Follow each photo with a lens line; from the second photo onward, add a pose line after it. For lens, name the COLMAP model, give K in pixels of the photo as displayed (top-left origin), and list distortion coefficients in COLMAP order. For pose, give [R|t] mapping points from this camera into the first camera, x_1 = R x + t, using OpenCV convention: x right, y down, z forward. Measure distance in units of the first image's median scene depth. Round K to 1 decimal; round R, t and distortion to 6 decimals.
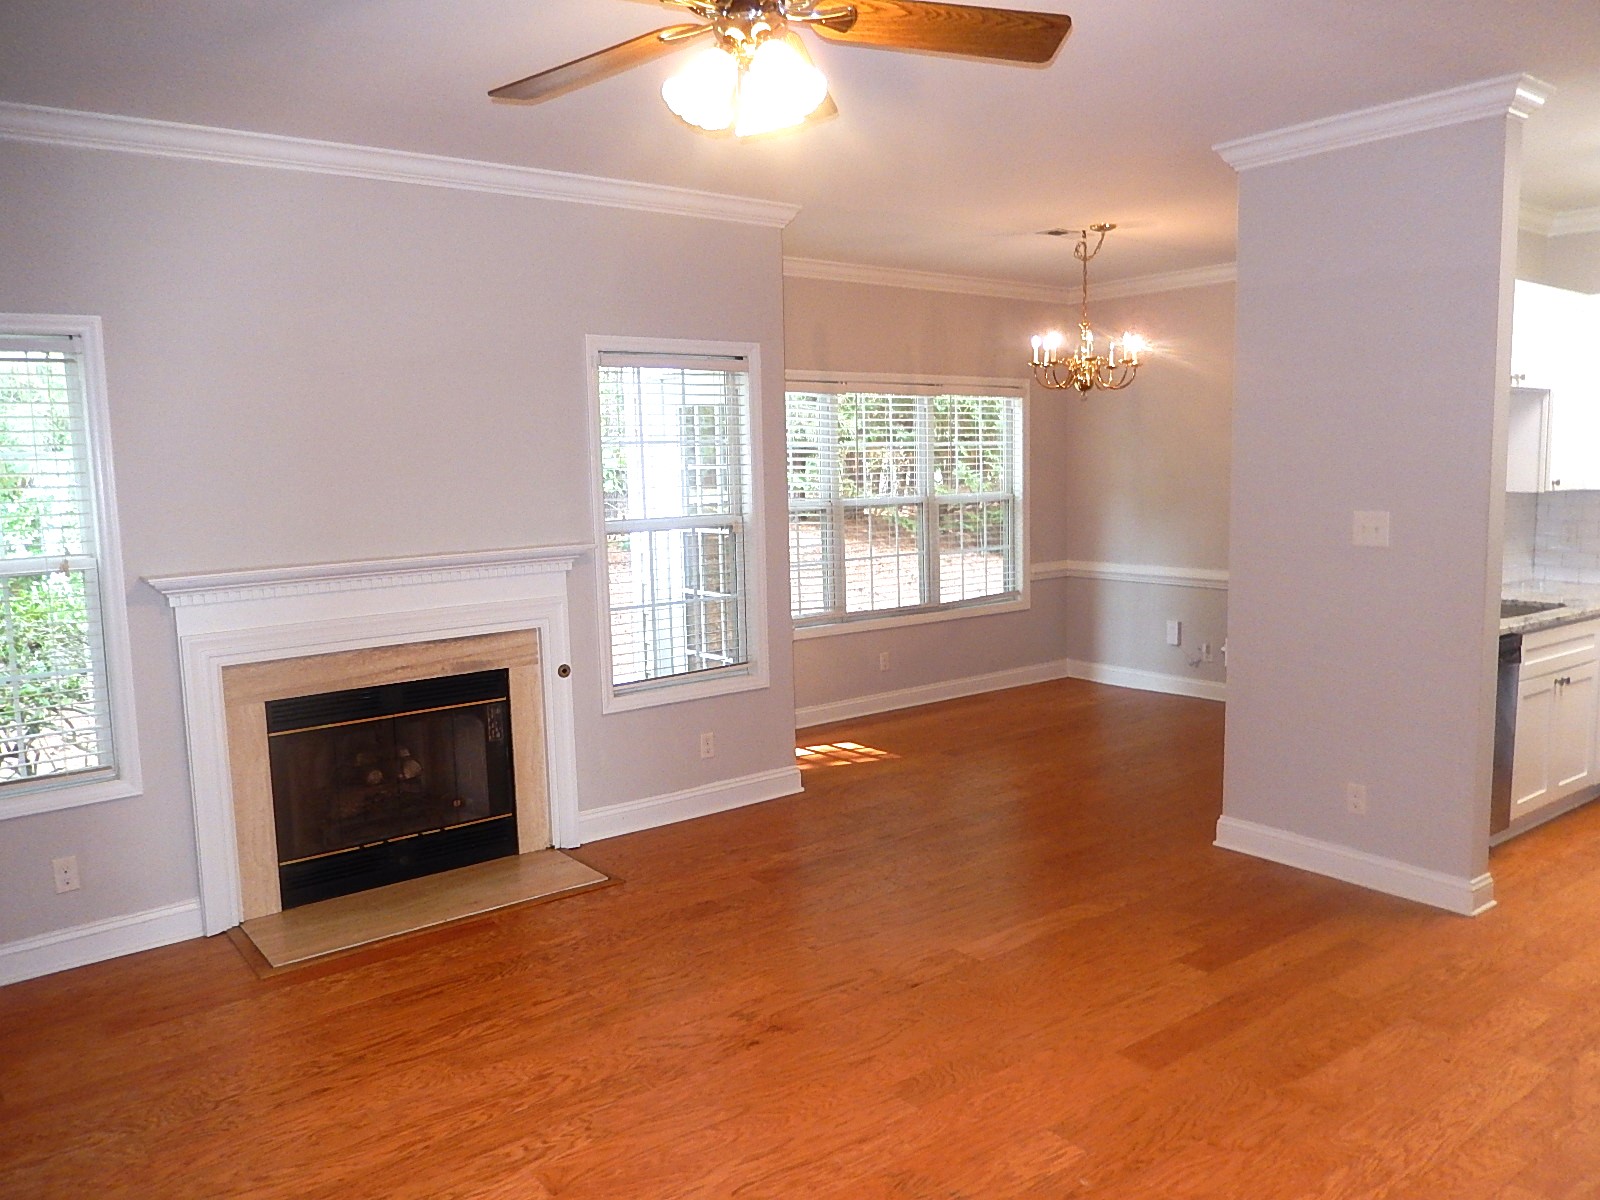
lens RADIAL K [[1223.1, 0, 800.0], [0, 1223.1, 600.0], [0, 0, 1]] dist [0.005048, 0.002879]
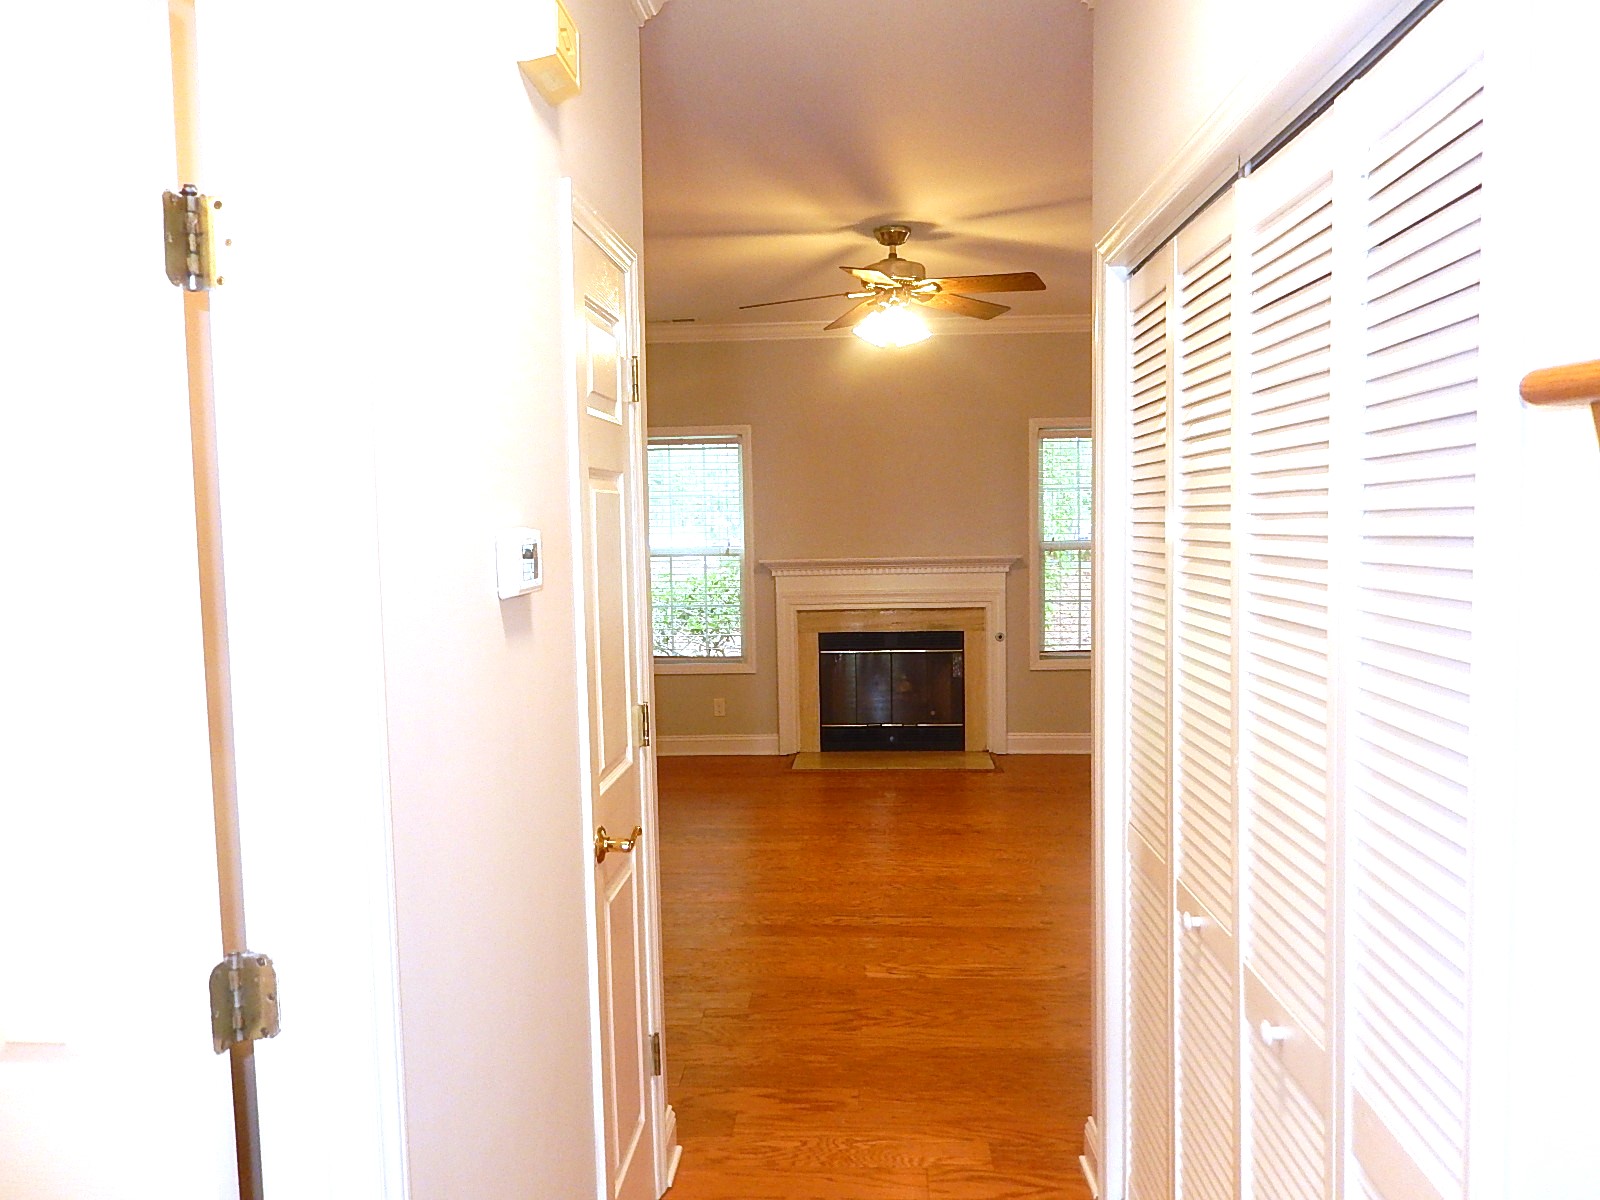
lens RADIAL K [[1218.3, 0, 771.4], [0, 1218.3, 591.4], [0, 0, 1]] dist [-0.004754, -0.004526]
pose [[0.743428, 0.058676, -0.666237, 0.610610], [-0.080429, 0.996758, -0.001962, 0.027336], [0.663962, 0.055044, 0.745738, -0.336234]]
